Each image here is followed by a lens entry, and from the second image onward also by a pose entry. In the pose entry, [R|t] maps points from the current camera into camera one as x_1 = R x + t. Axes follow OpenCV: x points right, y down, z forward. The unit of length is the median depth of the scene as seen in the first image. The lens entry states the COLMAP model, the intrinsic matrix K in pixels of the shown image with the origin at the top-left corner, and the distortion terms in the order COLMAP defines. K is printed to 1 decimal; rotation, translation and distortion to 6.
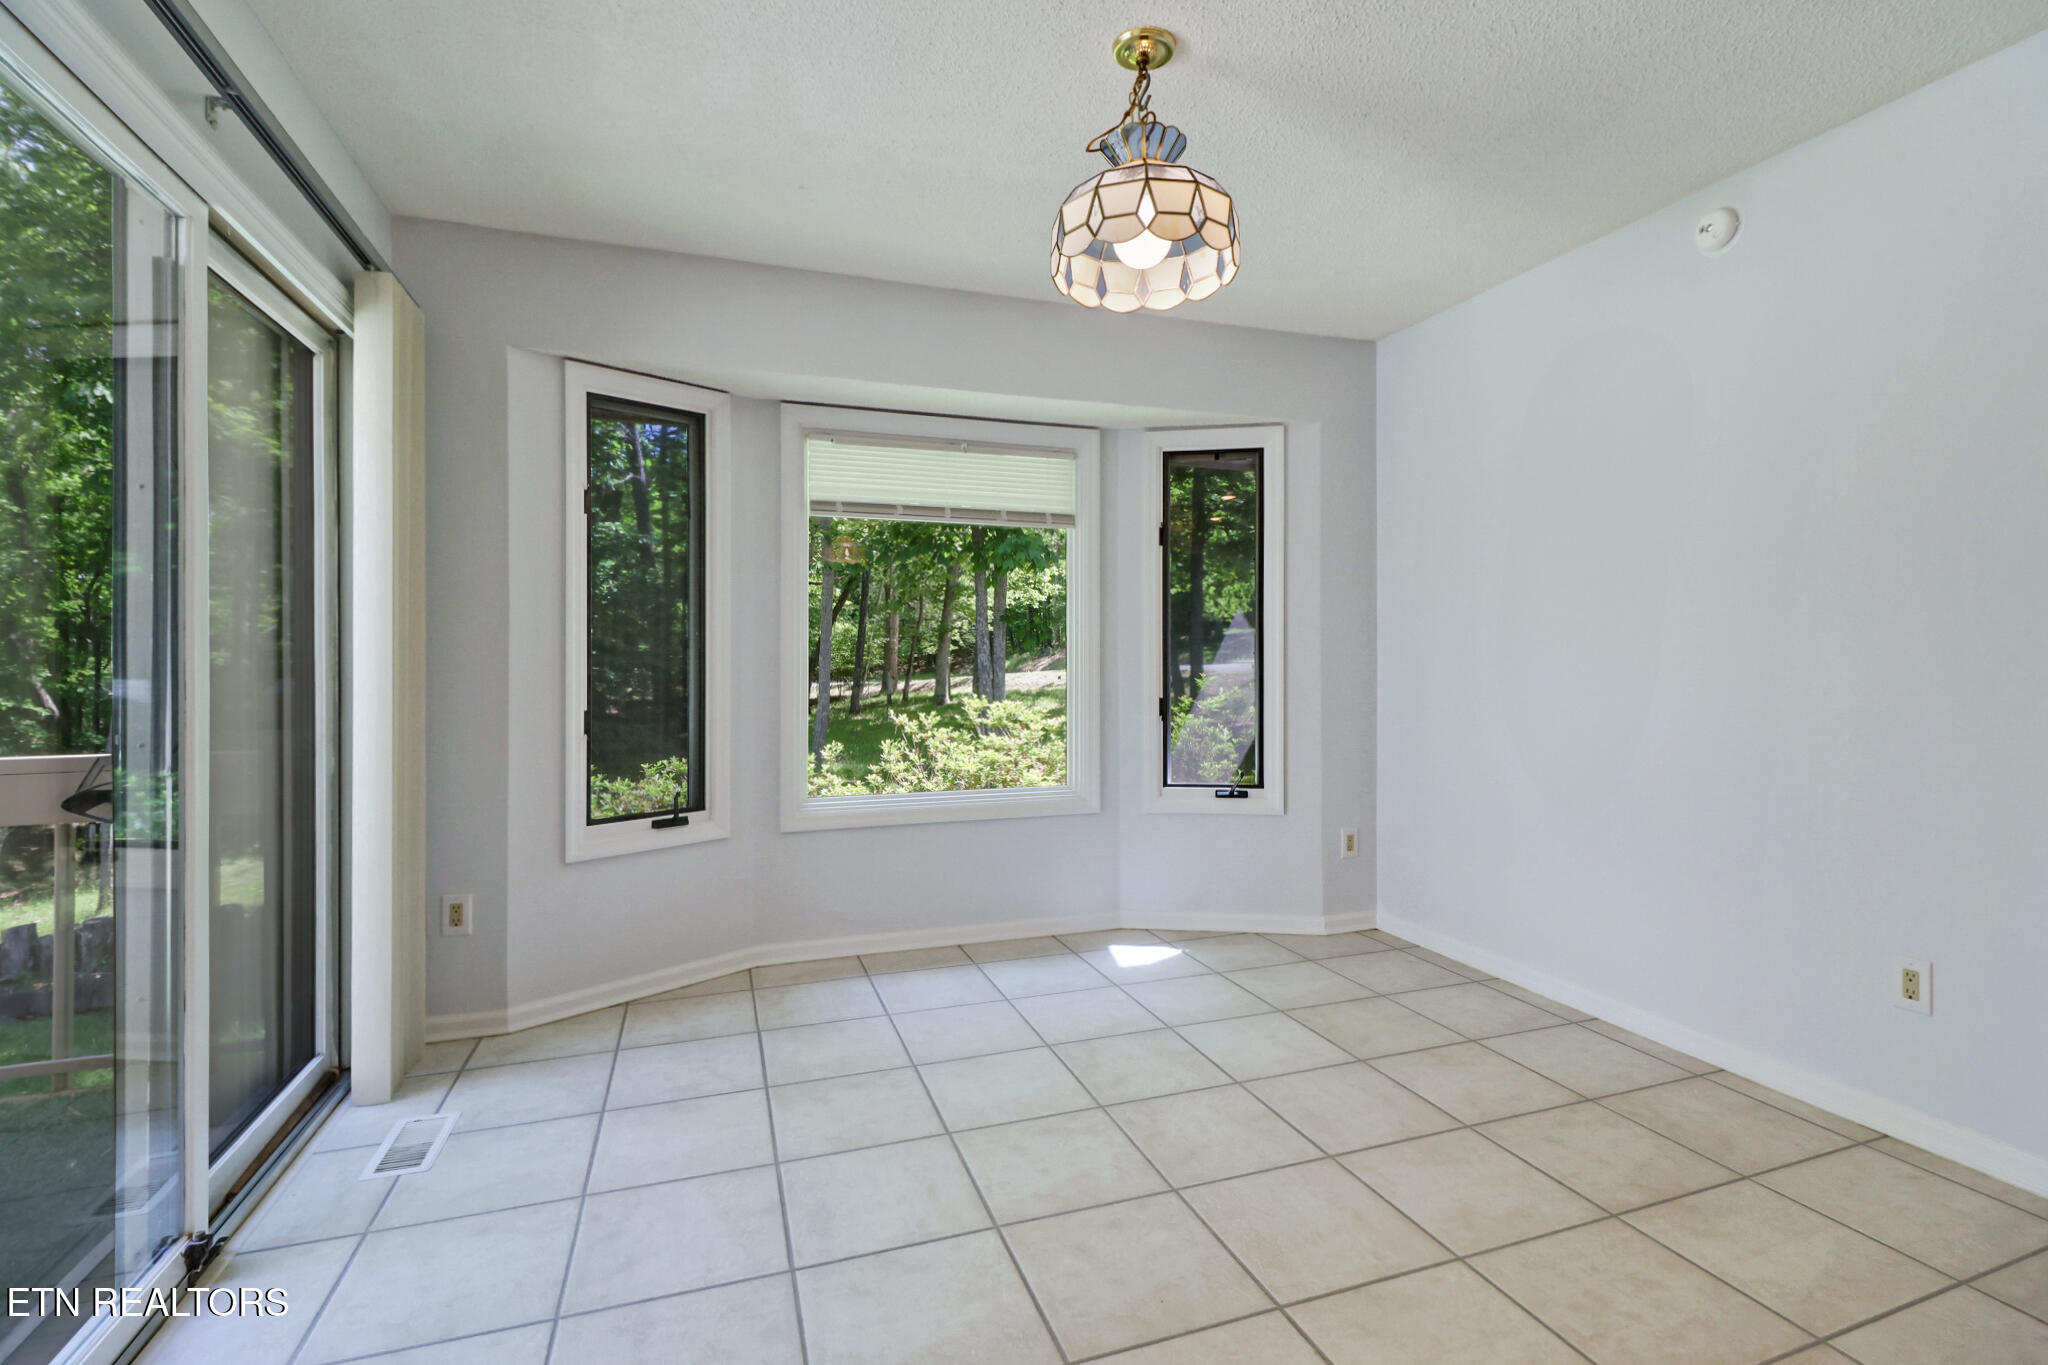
lens RADIAL K [[926.4, 0, 1026.8], [0, 926.4, 659.0], [0, 0, 1]] dist [0.010656, -0.015992]
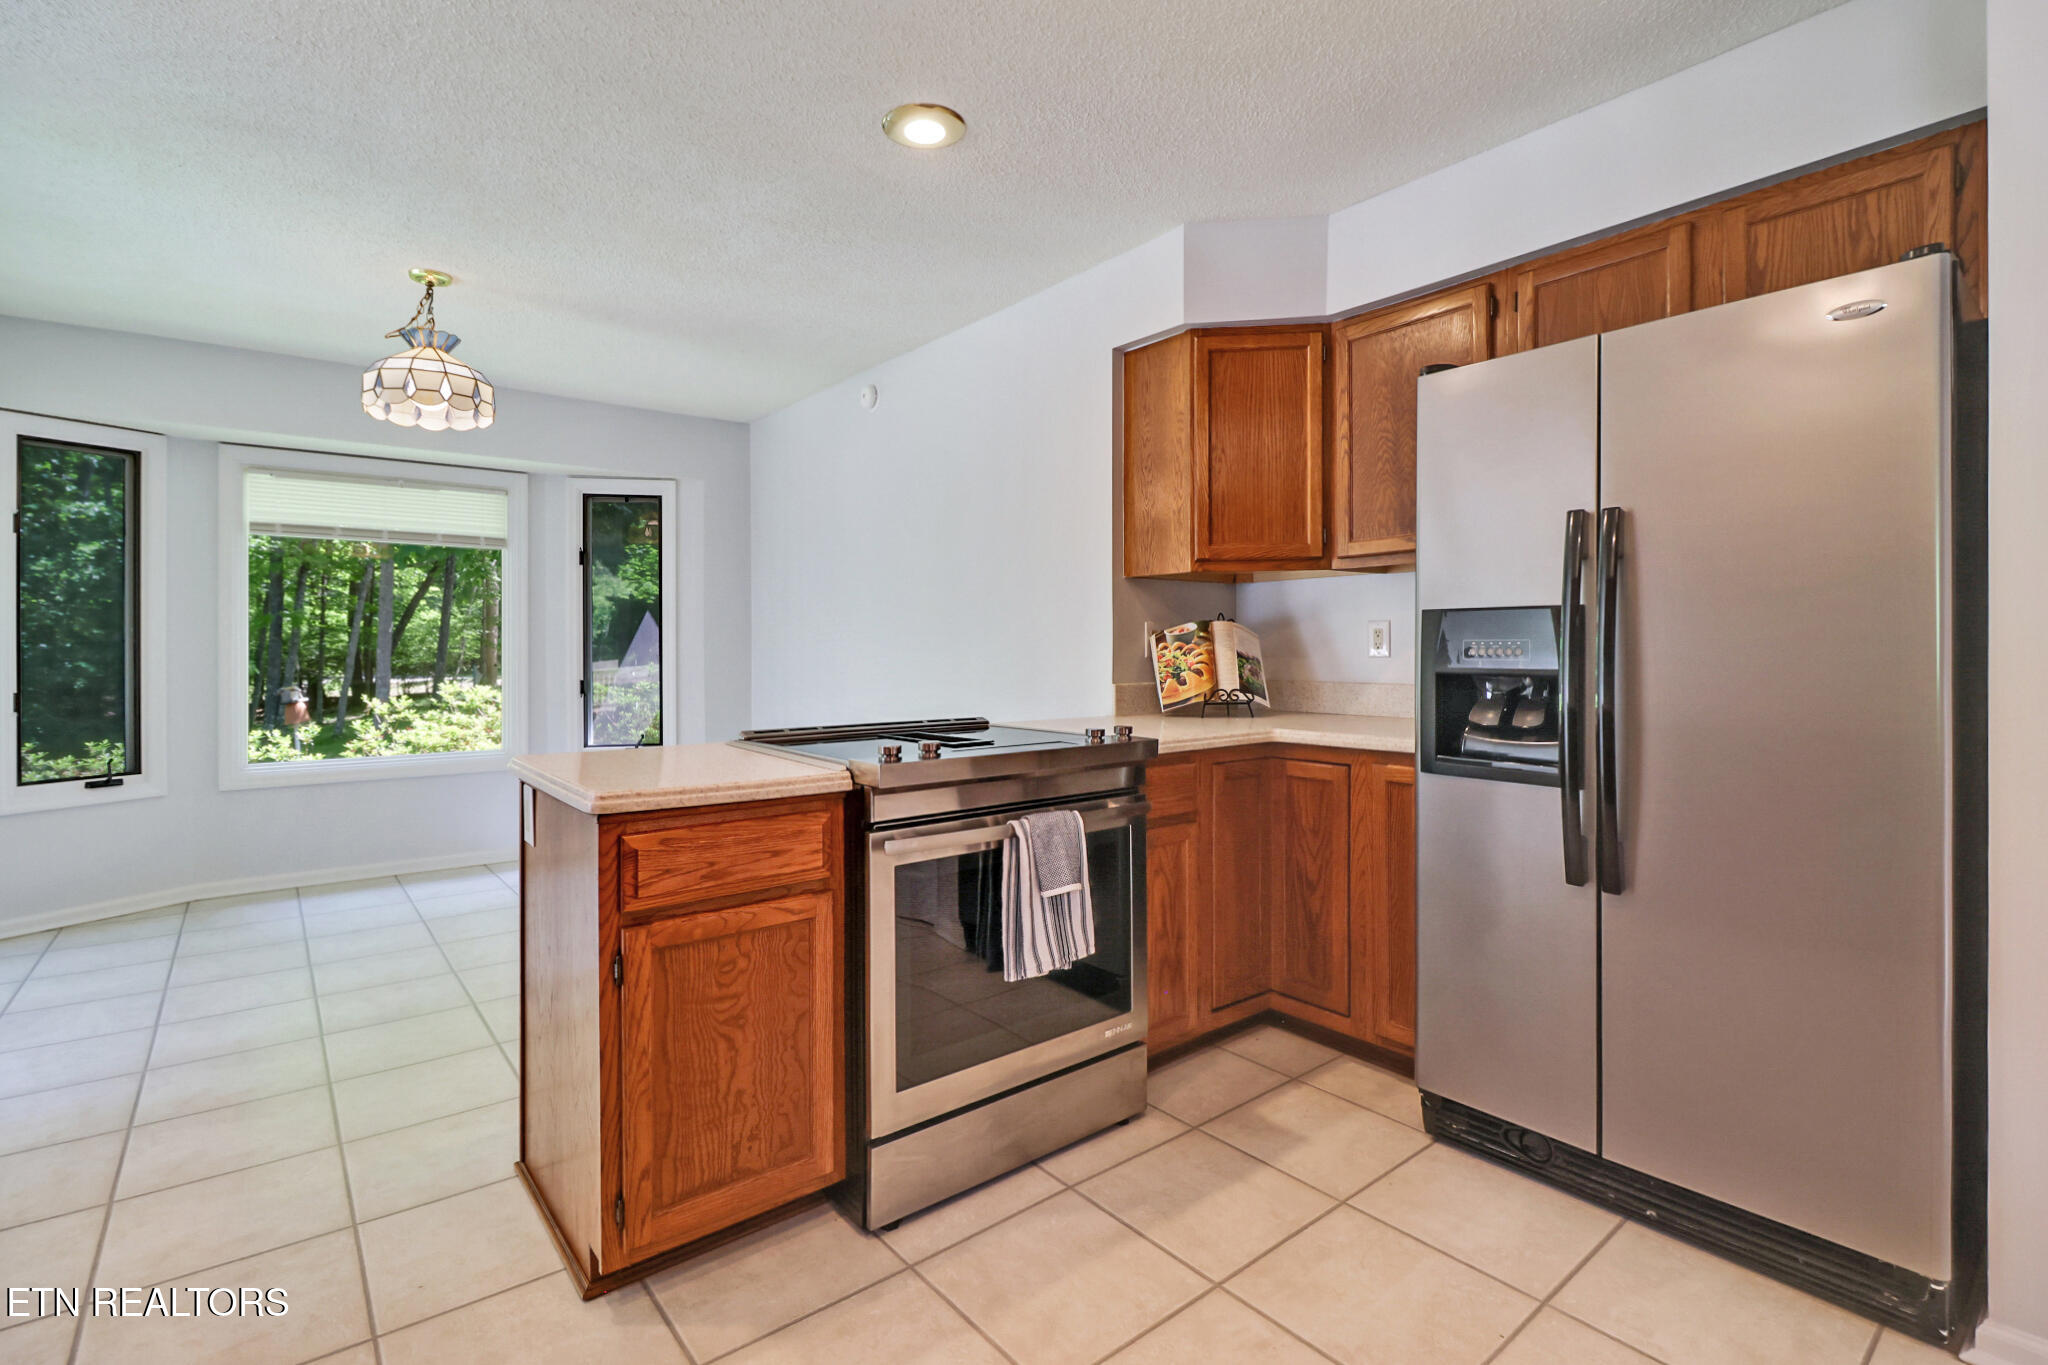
lens RADIAL K [[943.6, 0, 1027.6], [0, 943.6, 651.3], [0, 0, 1]] dist [-0.001702, -0.009131]
pose [[0.939467, -0.002586, 0.342629, 0.305167], [0.002019, 0.999996, 0.002011, -0.000597], [-0.342633, -0.001198, 0.939469, -0.520305]]
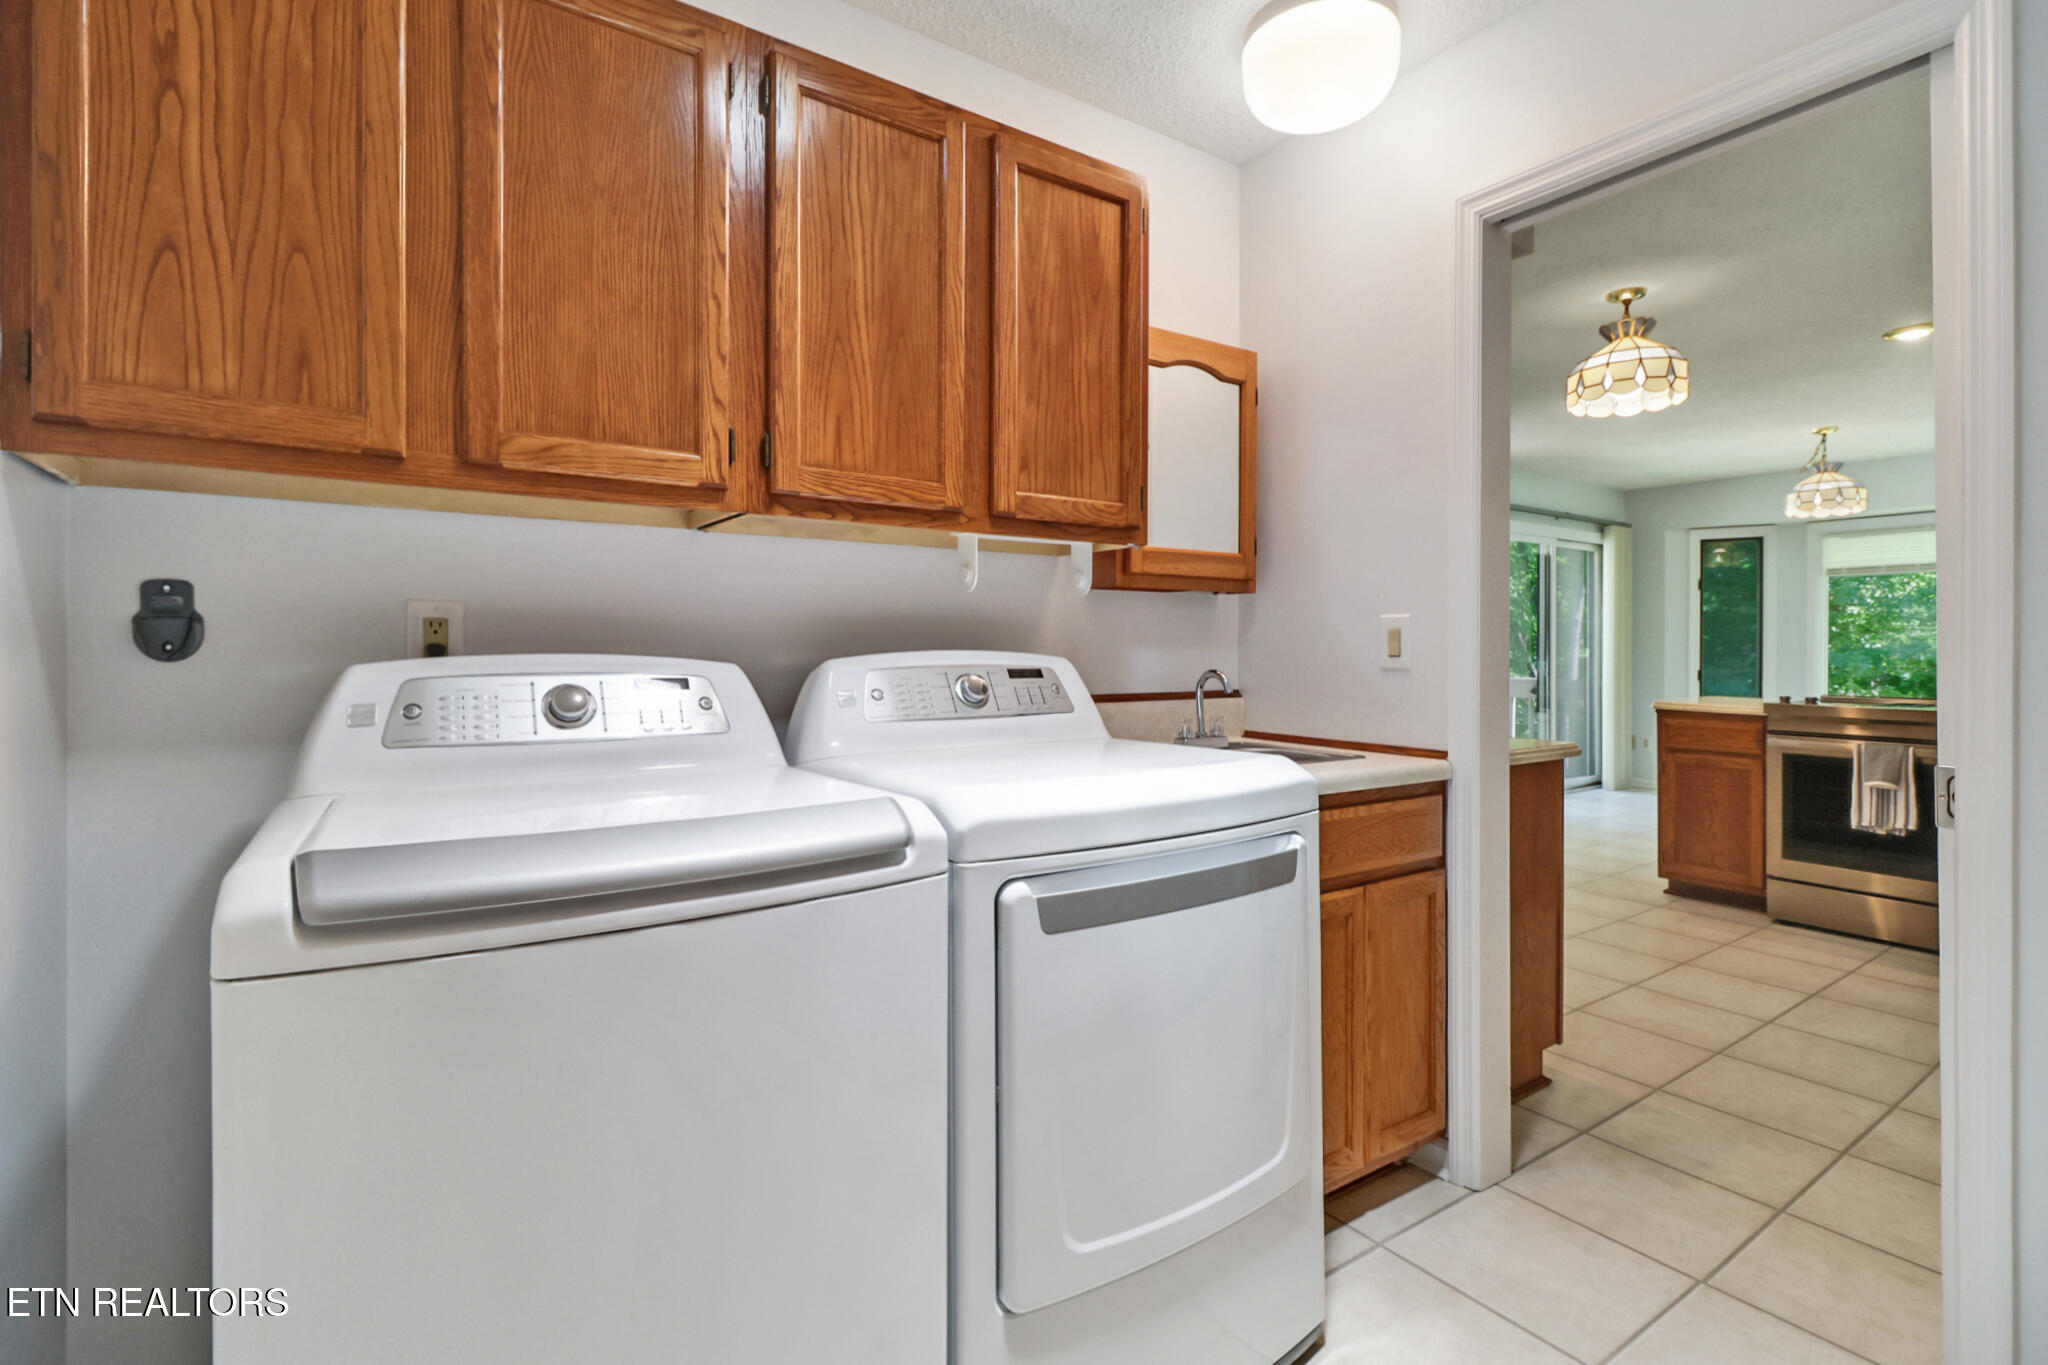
lens RADIAL K [[977.0, 0, 1027.1], [0, 977.0, 644.5], [0, 0, 1]] dist [-0.022944, -0.000239]
pose [[0.275447, -0.000640, -0.961316, 1.234662], [-0.004734, 0.999987, -0.002023, -0.001413], [0.961304, 0.005108, 0.275441, -1.159640]]
